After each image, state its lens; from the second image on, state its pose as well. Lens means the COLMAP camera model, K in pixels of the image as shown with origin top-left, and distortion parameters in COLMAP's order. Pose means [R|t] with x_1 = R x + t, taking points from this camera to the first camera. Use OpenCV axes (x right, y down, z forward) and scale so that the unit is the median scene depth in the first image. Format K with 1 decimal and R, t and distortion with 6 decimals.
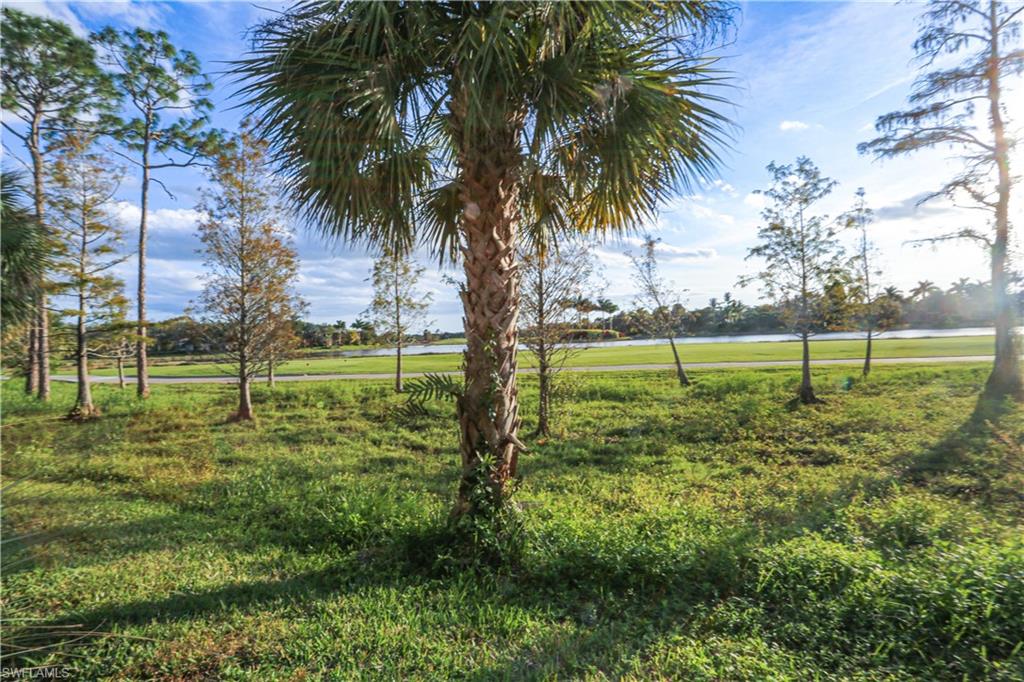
lens RADIAL K [[488.2, 0, 511.2], [0, 488.2, 336.1], [0, 0, 1]] dist [-0.033110, 0.000498]
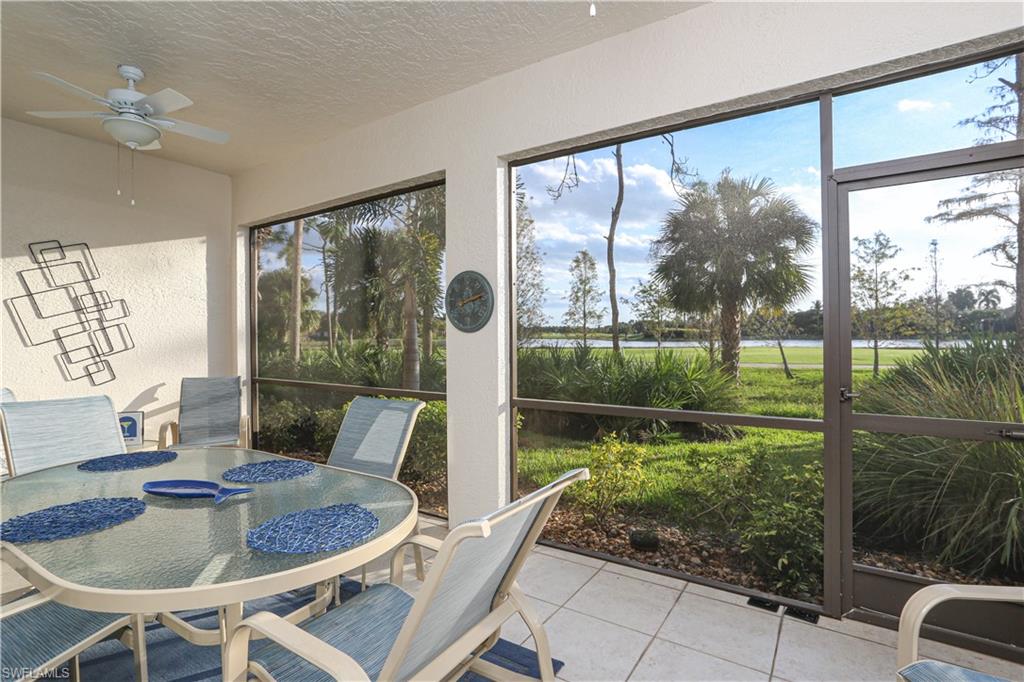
lens RADIAL K [[488.2, 0, 511.2], [0, 488.2, 336.1], [0, 0, 1]] dist [-0.033110, 0.000498]
pose [[0.984560, 0.034638, -0.171586, -0.256940], [-0.032508, 0.999356, 0.015209, -0.021607], [0.172002, -0.009397, 0.985052, -0.658945]]
